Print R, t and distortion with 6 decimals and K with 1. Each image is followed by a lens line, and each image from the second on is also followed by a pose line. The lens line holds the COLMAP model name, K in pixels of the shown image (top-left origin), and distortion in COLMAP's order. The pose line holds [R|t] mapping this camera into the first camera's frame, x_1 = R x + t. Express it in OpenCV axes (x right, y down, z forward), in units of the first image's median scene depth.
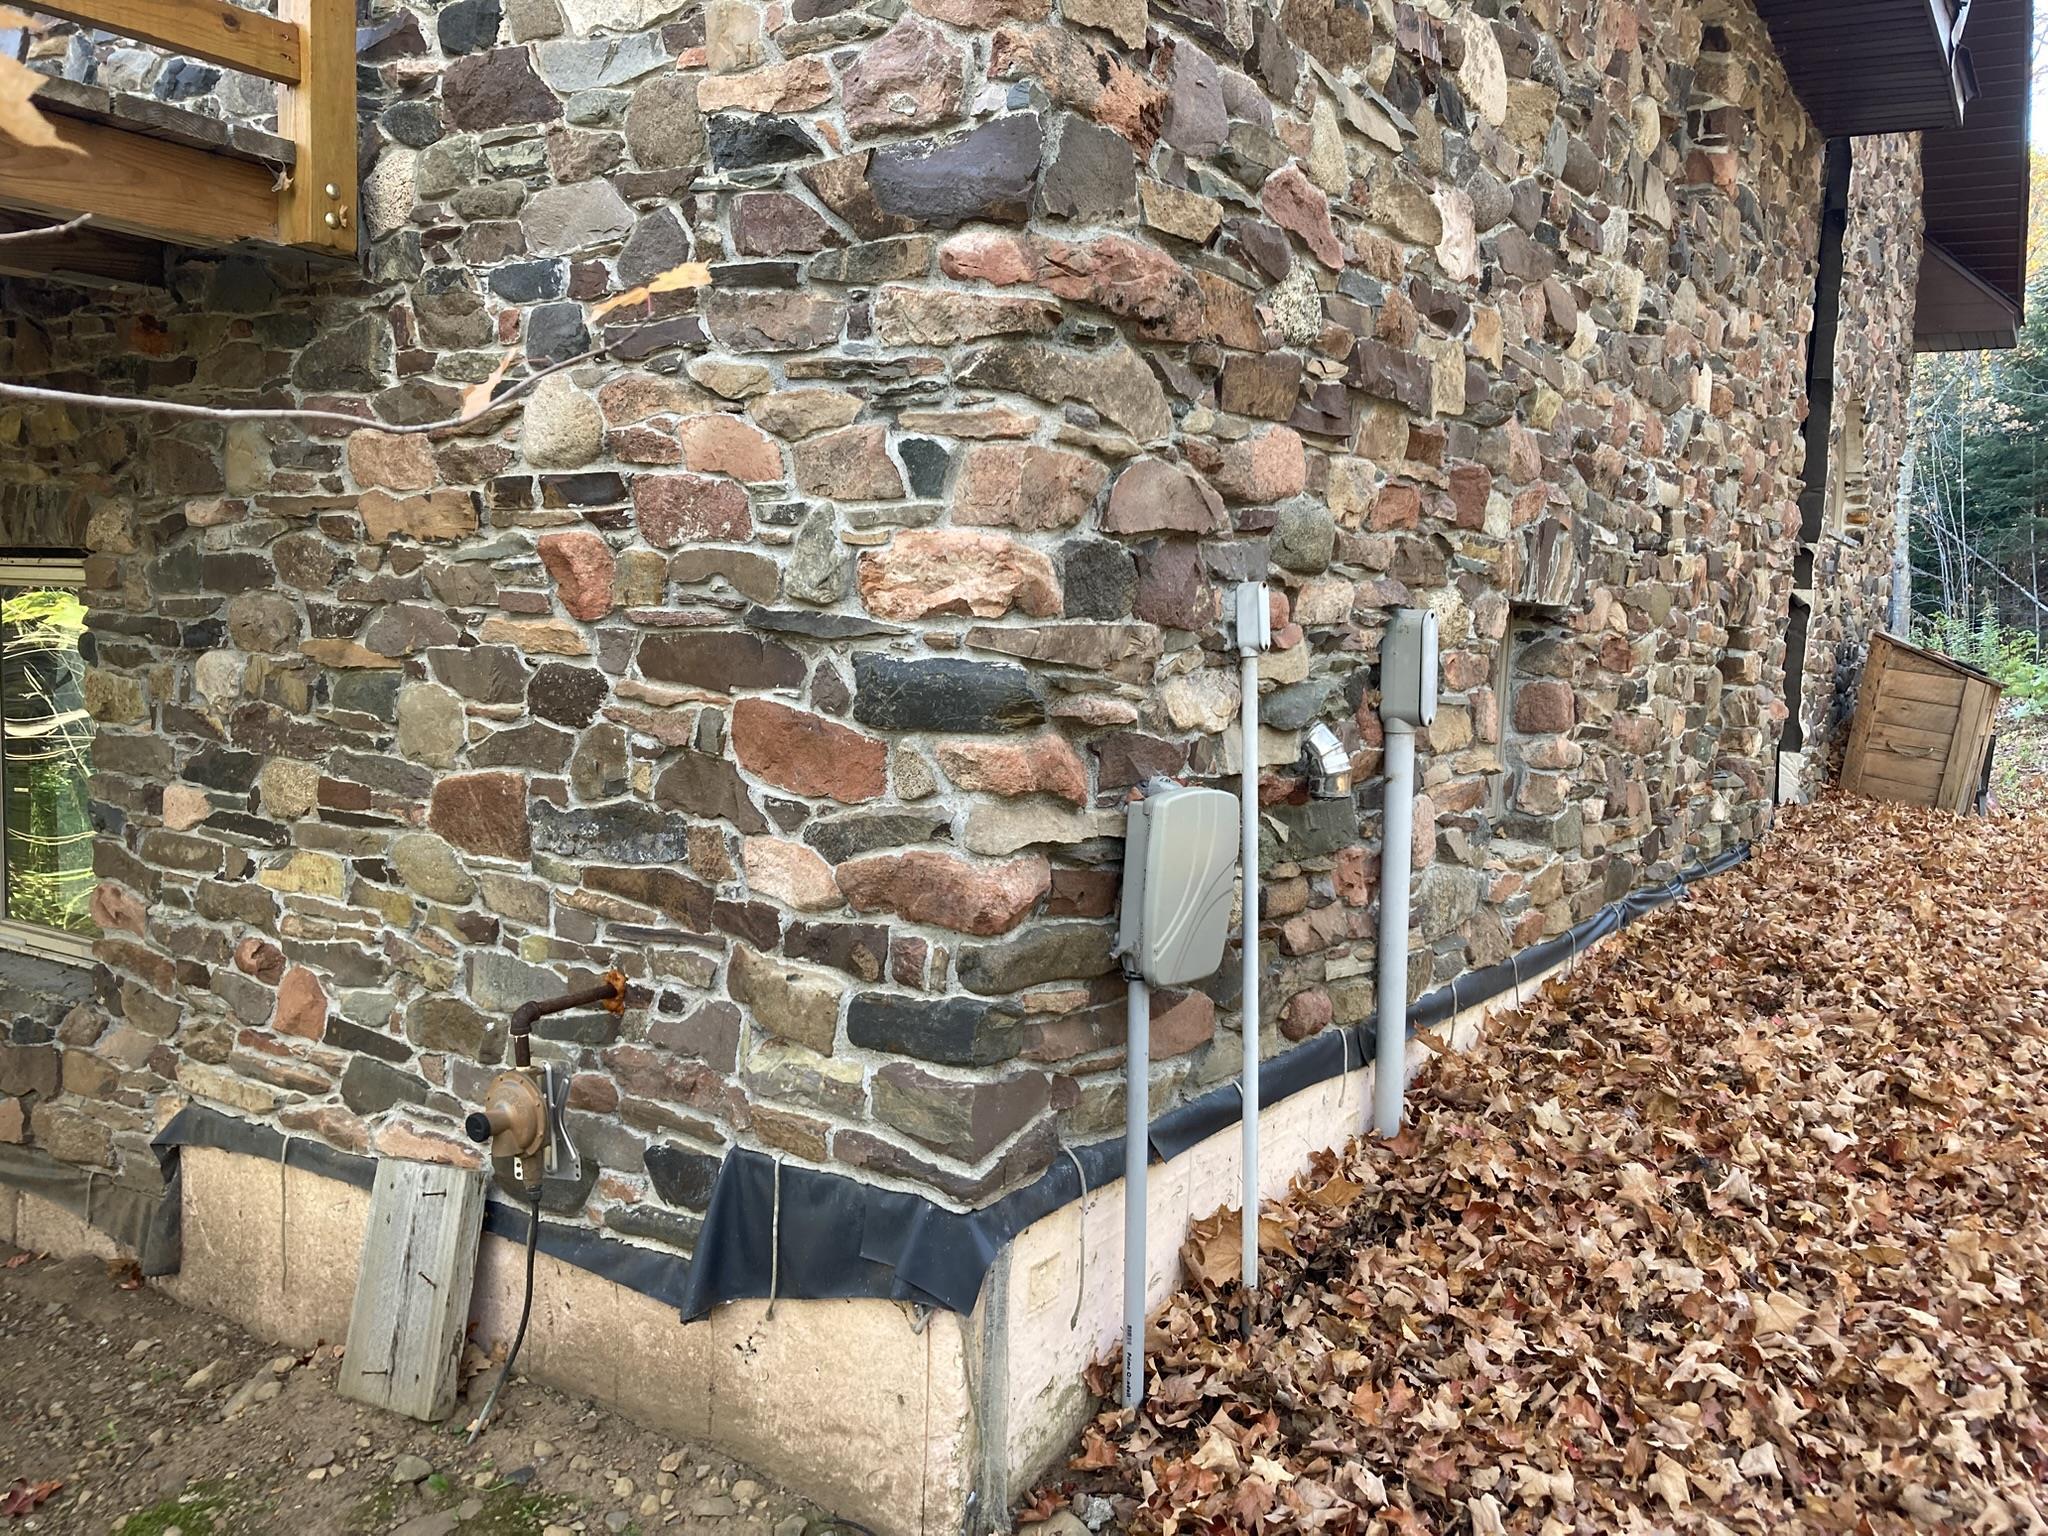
lens RADIAL K [[1665.4, 0, 1024.0], [0, 1665.4, 768.0], [0, 0, 1]] dist [0.055446, -0.064511]
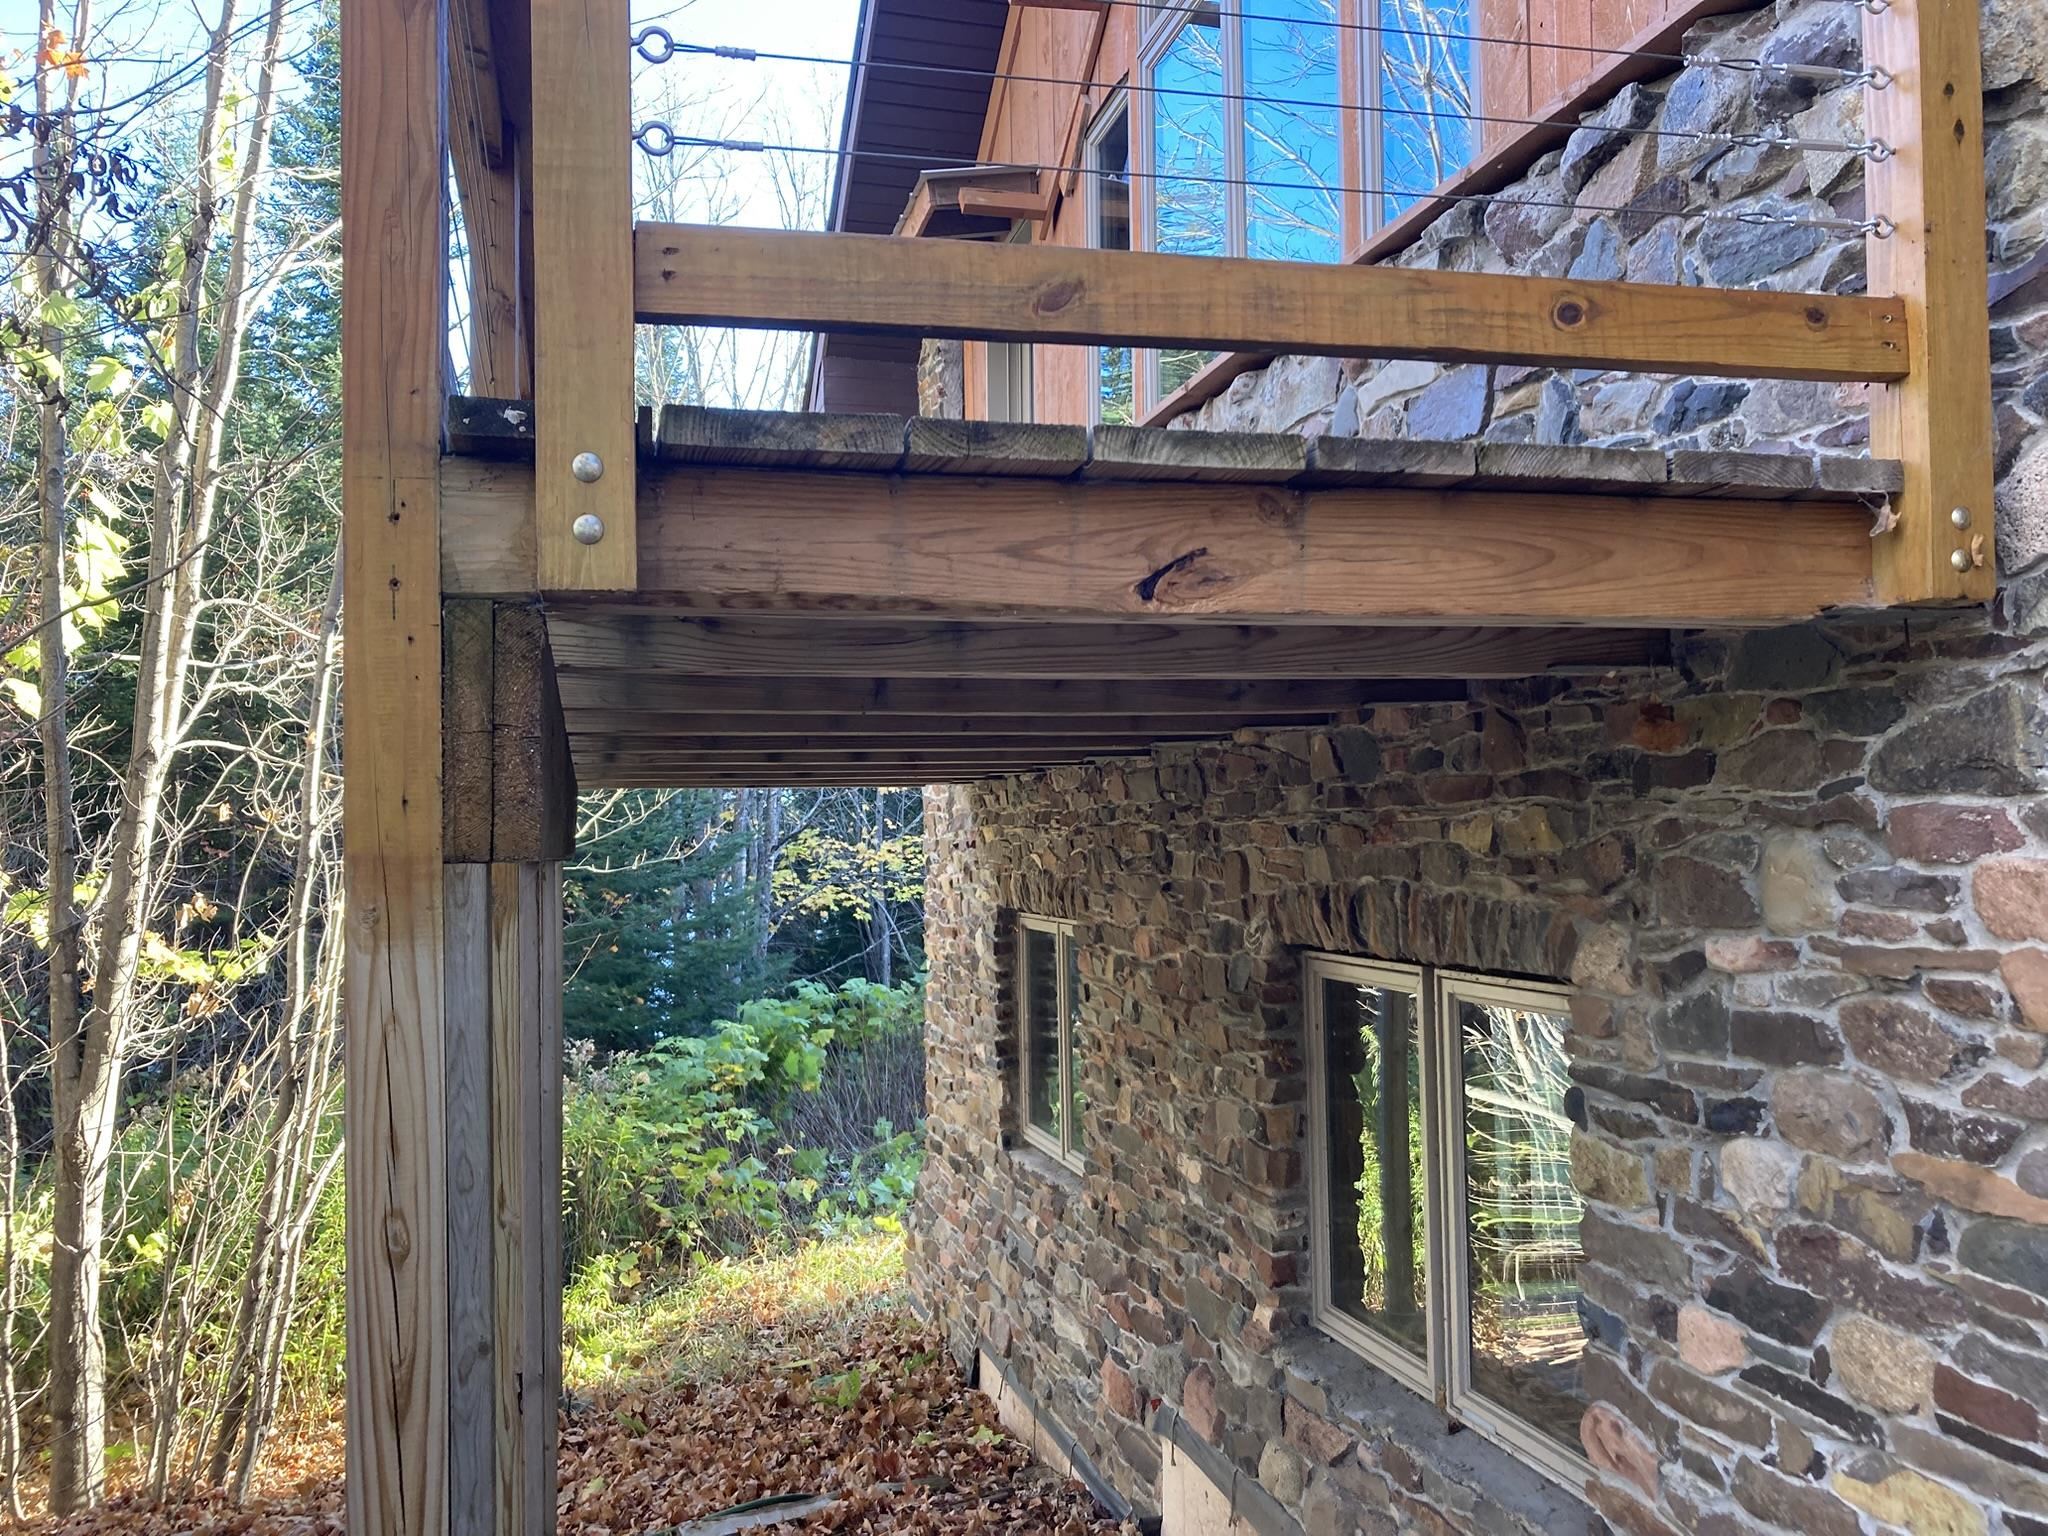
lens RADIAL K [[1649.8, 0, 1025.8], [0, 1649.8, 760.5], [0, 0, 1]] dist [0.029054, 0.011403]
pose [[0.735150, -0.072850, -0.673979, -0.215001], [-0.023011, 0.990954, -0.132212, -0.132541], [0.677514, 0.112705, 0.726824, 0.240261]]
